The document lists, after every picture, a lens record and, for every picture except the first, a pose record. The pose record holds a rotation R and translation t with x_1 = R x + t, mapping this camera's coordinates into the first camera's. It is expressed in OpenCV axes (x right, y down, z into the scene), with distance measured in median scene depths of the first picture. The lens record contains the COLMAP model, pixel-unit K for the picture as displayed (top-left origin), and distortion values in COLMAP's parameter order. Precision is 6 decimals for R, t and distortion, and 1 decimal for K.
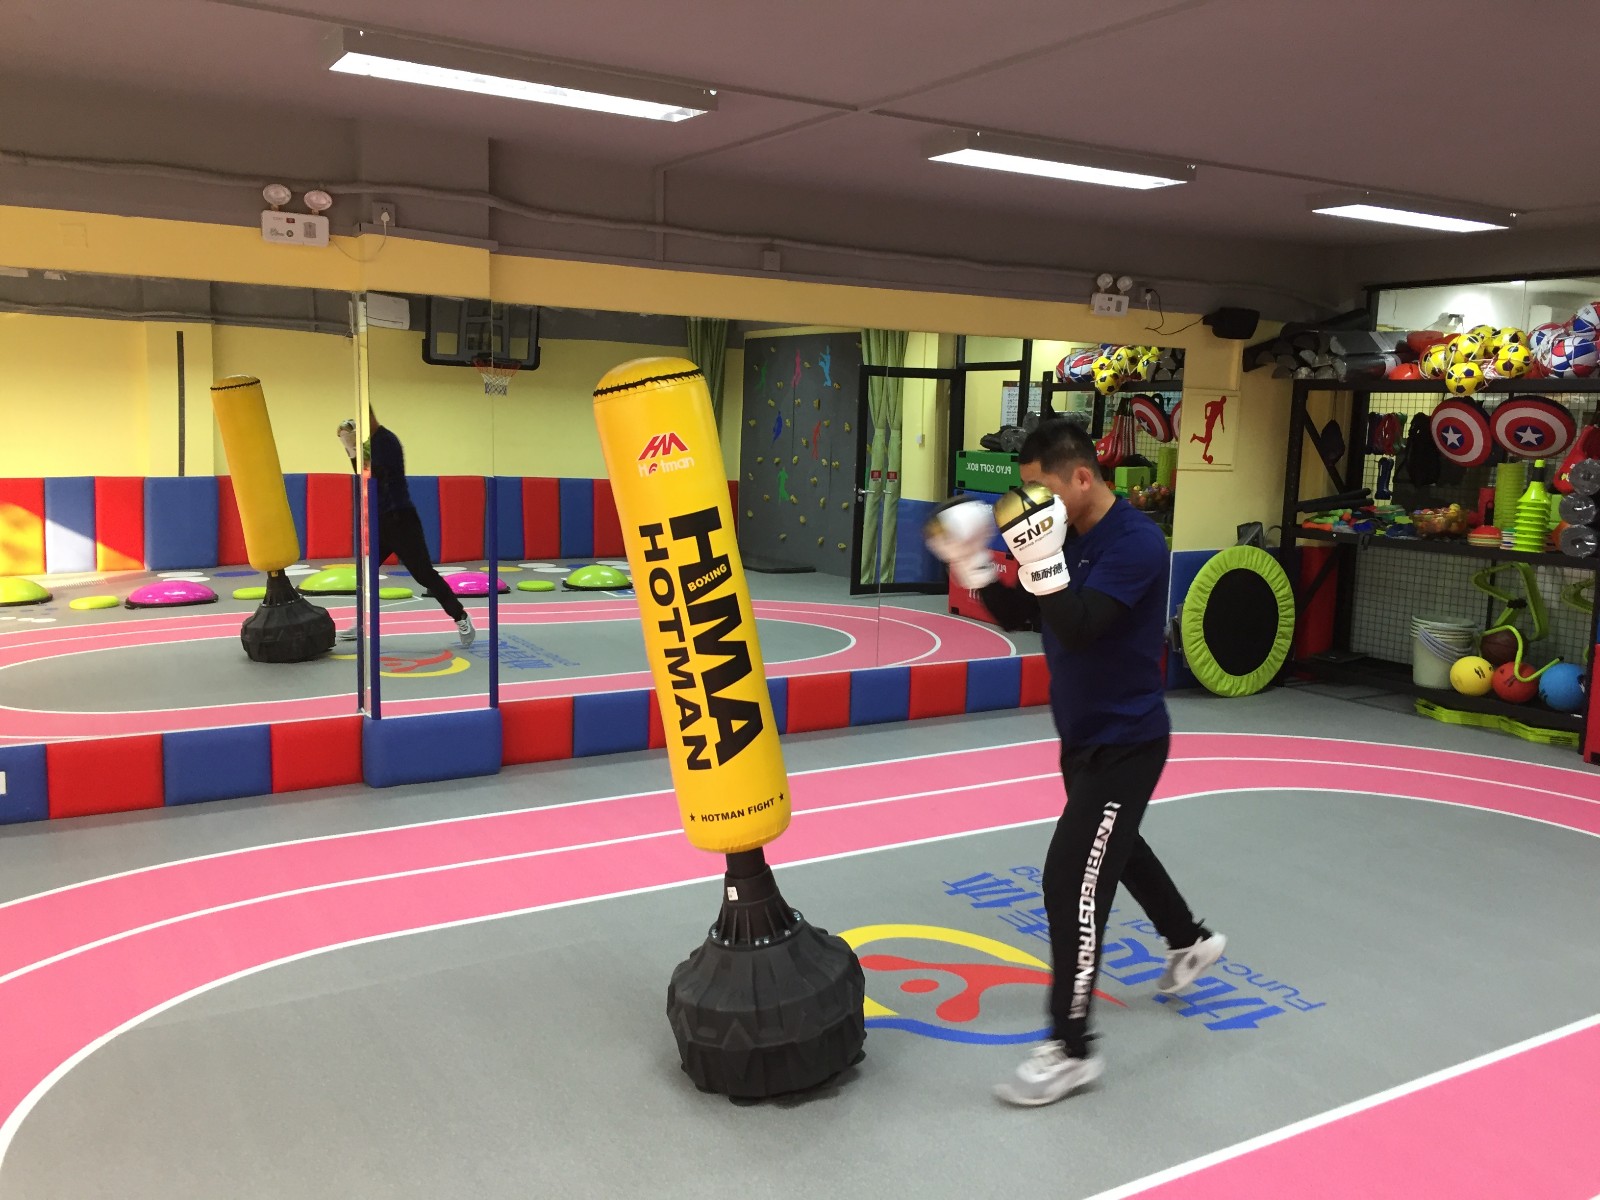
lens RADIAL K [[1400.3, 0, 800.0], [0, 1400.3, 600.0], [0, 0, 1]] dist [0.065984, 0.006692]
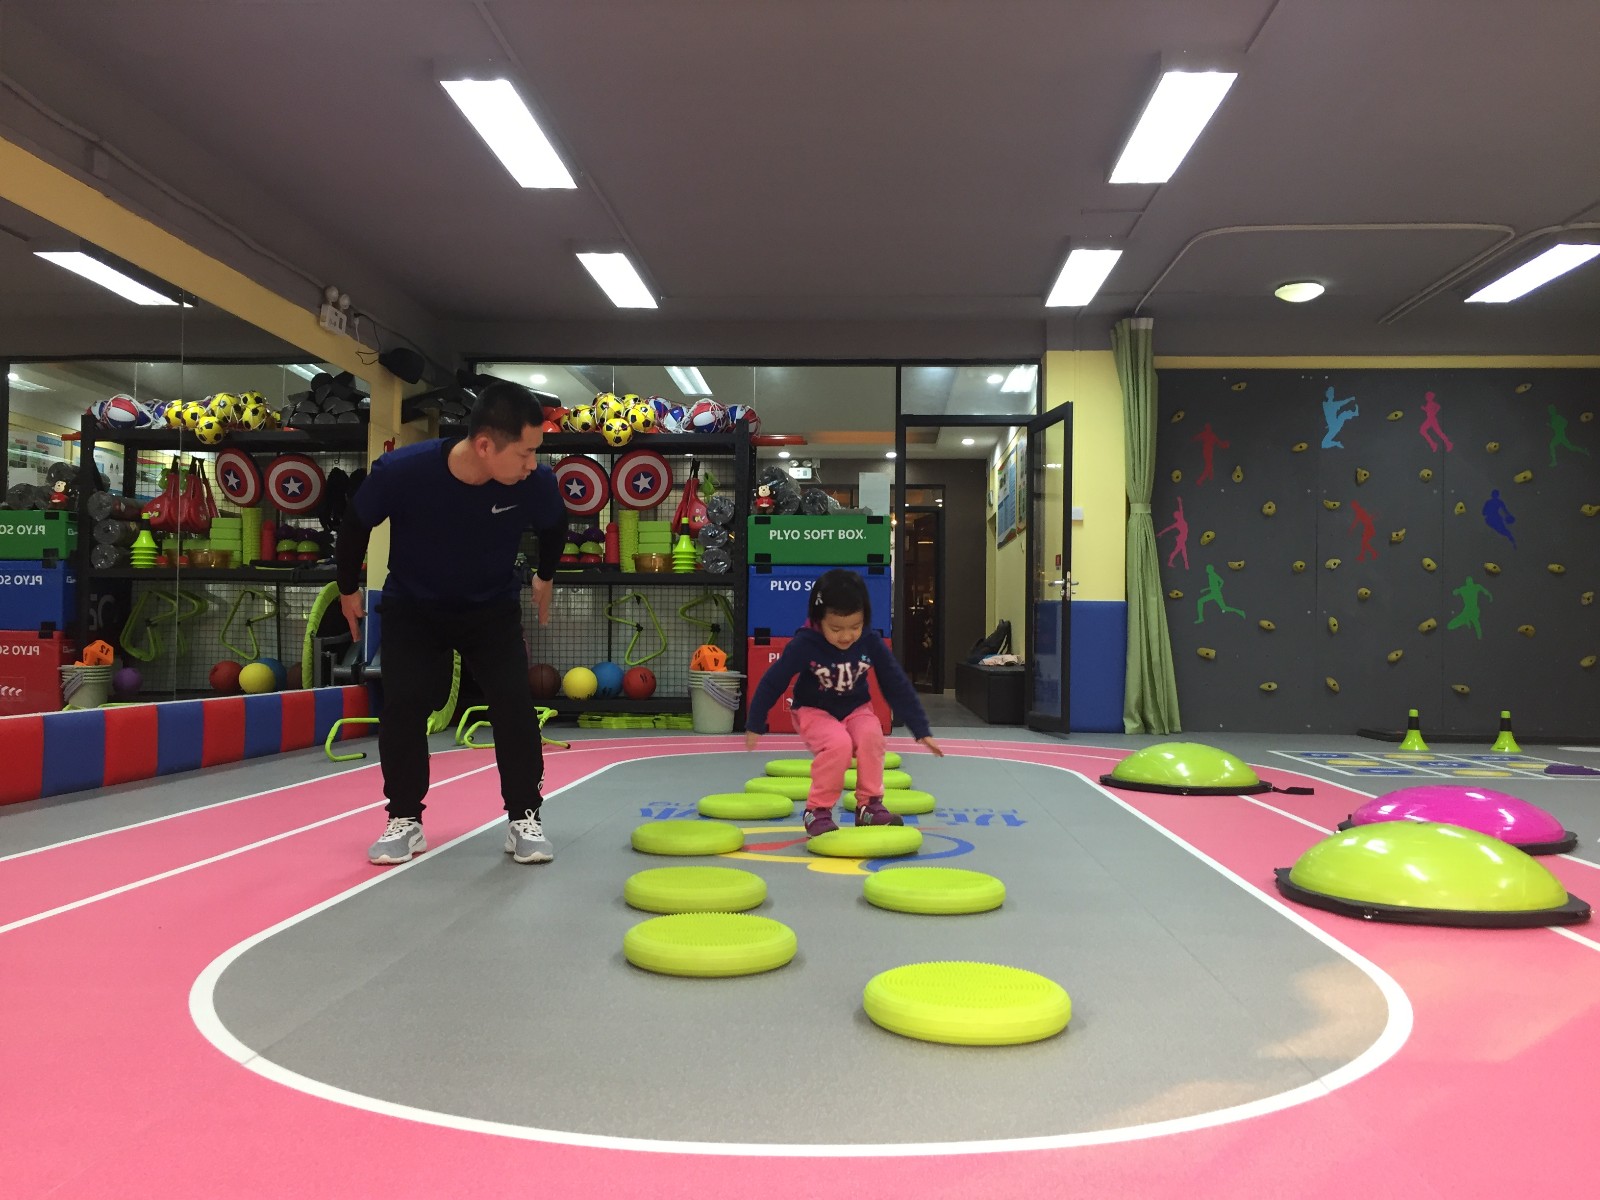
lens RADIAL K [[1377.9, 0, 800.0], [0, 1377.9, 600.0], [0, 0, 1]] dist [0.094181, -0.097879]
pose [[0.576060, 0.000897, 0.817407, -0.344646], [0.113394, 0.990243, -0.081000, 0.084603], [-0.809504, 0.139350, 0.570337, 0.213260]]
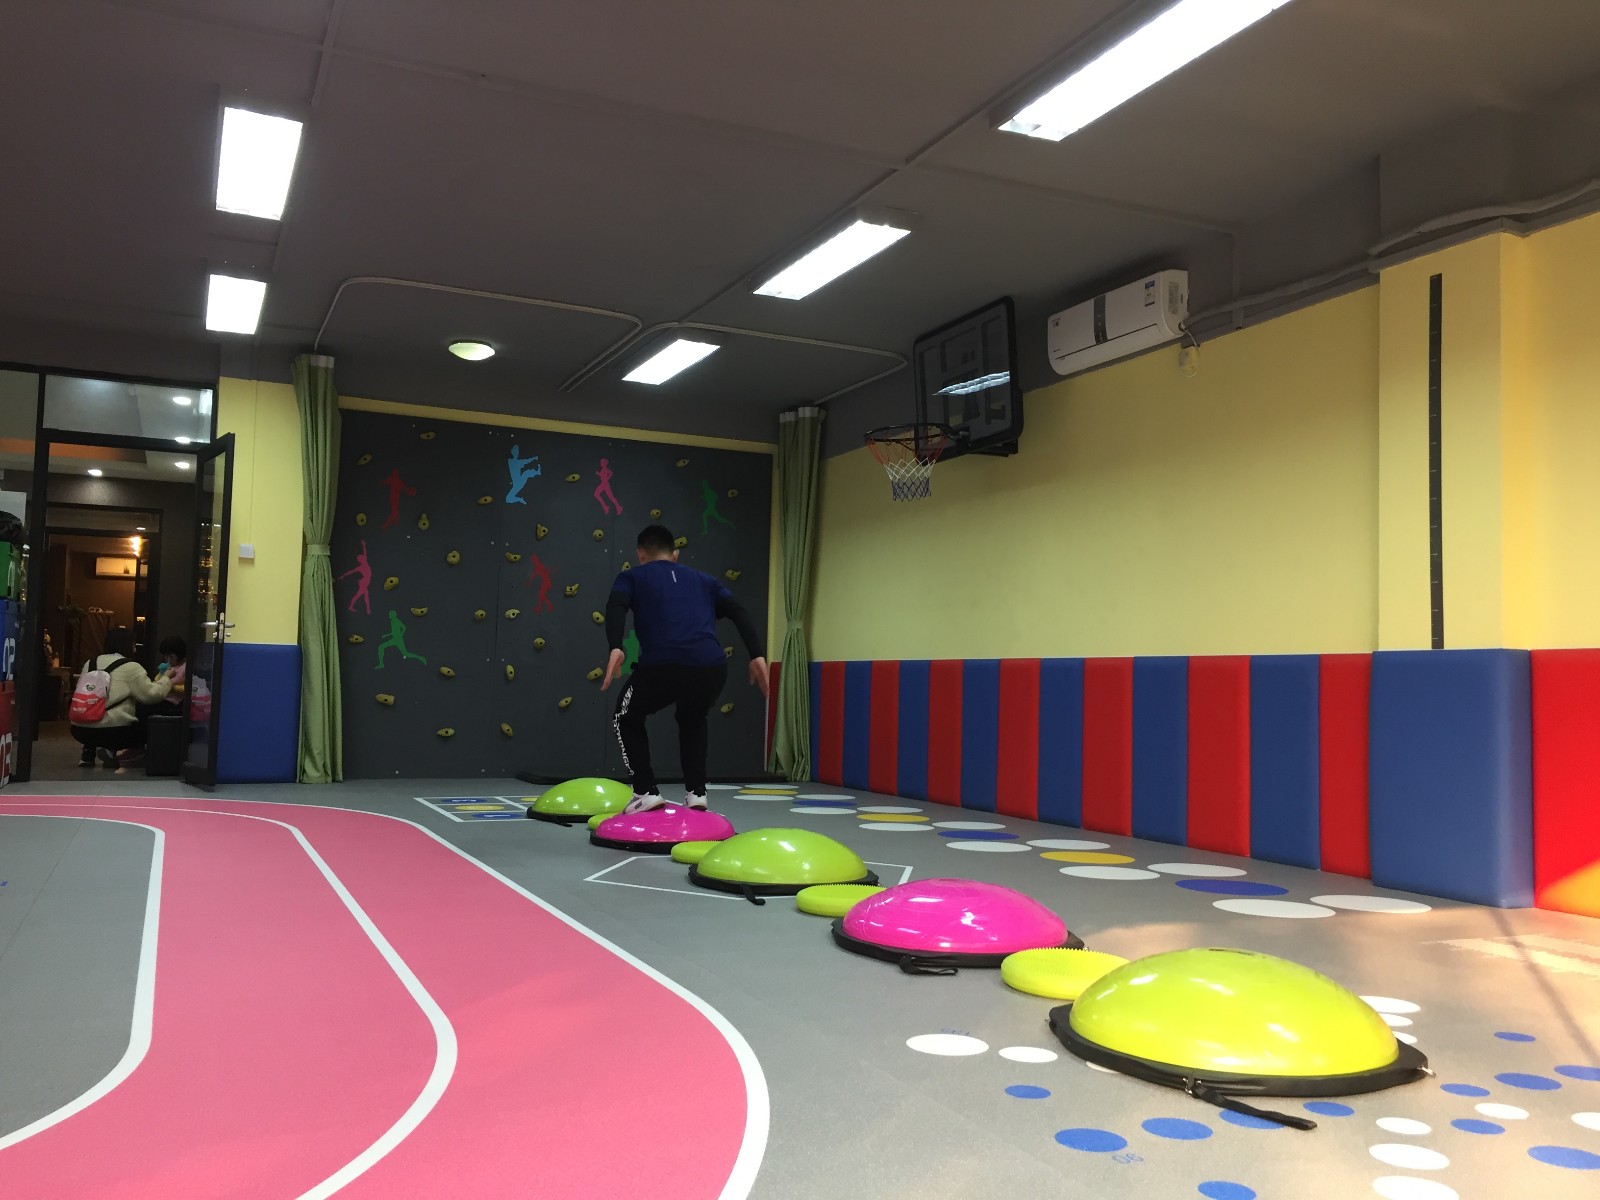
lens RADIAL K [[1377.9, 0, 800.0], [0, 1377.9, 600.0], [0, 0, 1]] dist [0.094181, -0.097879]
pose [[0.144422, 0.037367, 0.988810, -0.297458], [0.109851, 0.992504, -0.053551, 0.090539], [-0.983400, 0.116356, 0.139235, 0.105492]]
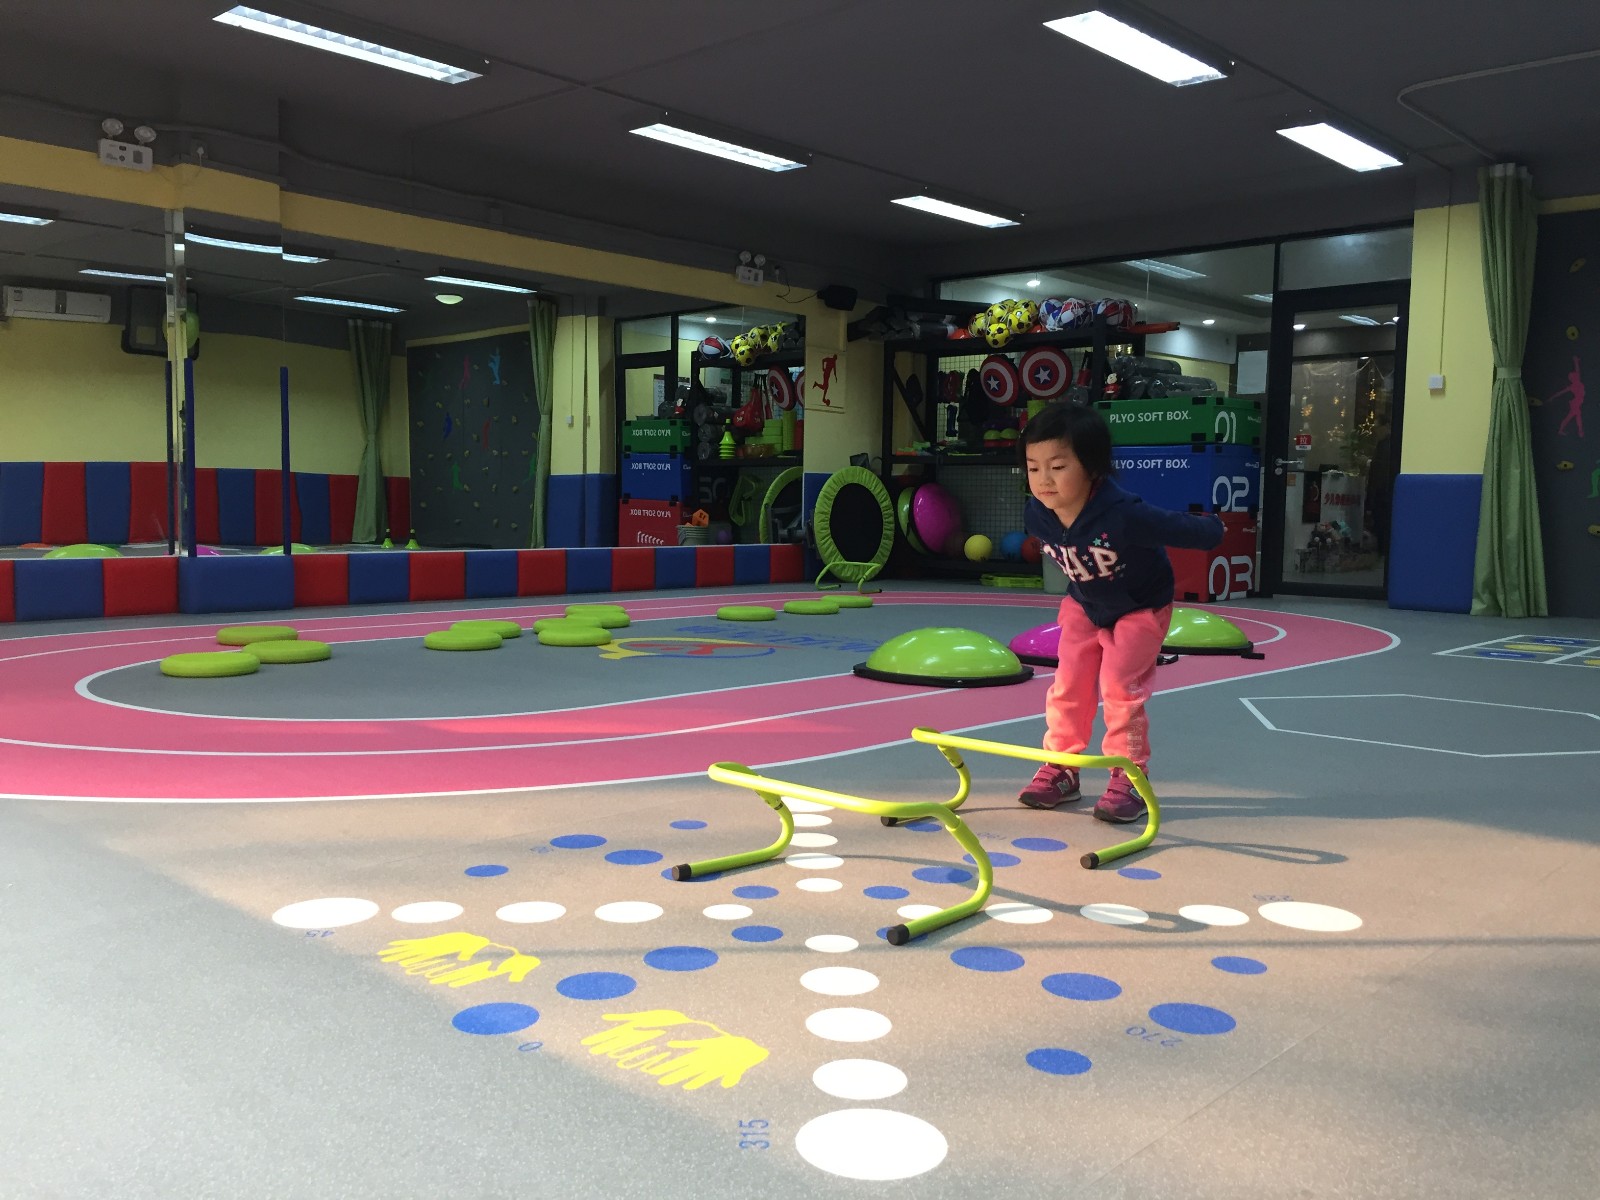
lens RADIAL K [[1377.9, 0, 800.0], [0, 1377.9, 600.0], [0, 0, 1]] dist [0.094181, -0.097879]
pose [[0.963605, -0.034296, 0.265121, -0.079829], [0.047580, 0.997905, -0.043844, 0.138532], [-0.263062, 0.054863, 0.963218, -0.216887]]
